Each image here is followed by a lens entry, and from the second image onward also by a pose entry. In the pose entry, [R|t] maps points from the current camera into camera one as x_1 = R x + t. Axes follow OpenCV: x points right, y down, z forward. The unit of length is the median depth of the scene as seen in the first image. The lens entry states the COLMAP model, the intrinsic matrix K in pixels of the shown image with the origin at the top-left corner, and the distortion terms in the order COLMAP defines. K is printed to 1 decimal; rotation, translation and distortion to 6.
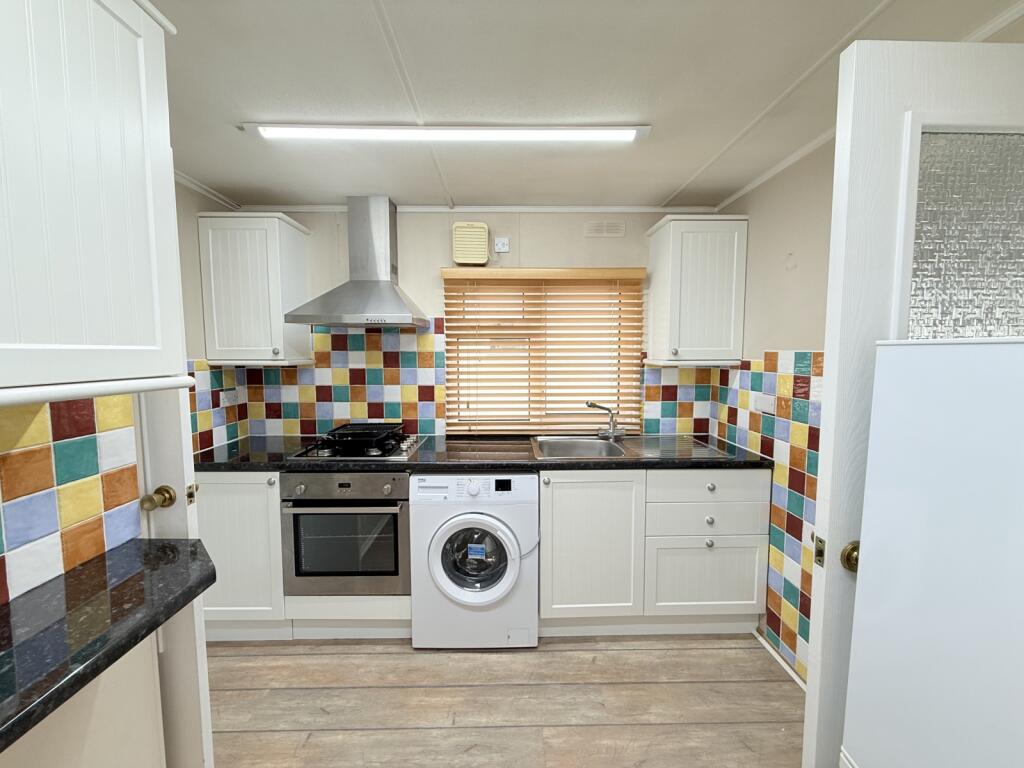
lens RADIAL K [[407.3, 0, 510.2], [0, 407.3, 381.4], [0, 0, 1]] dist [0.001476, -0.000166]
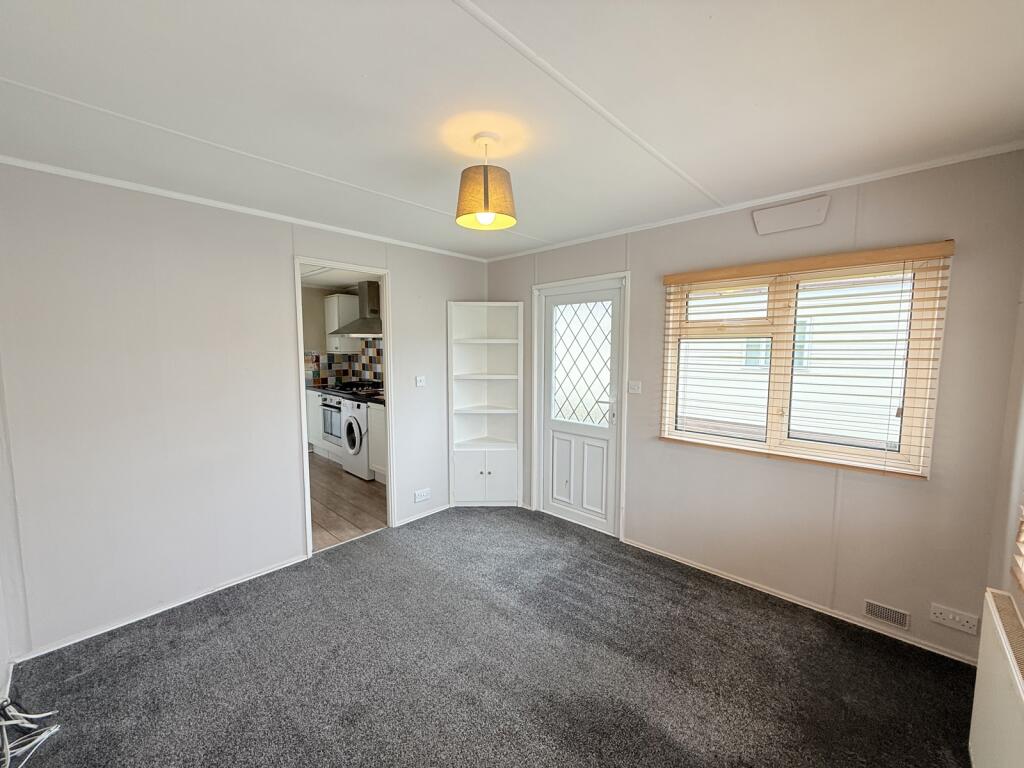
lens RADIAL K [[407.3, 0, 510.2], [0, 407.3, 381.4], [0, 0, 1]] dist [0.001476, -0.000166]
pose [[0.711473, 0.058053, -0.700311, 1.925764], [-0.063279, 0.997826, 0.018428, 0.019975], [0.699858, 0.031204, 0.713600, -0.047836]]
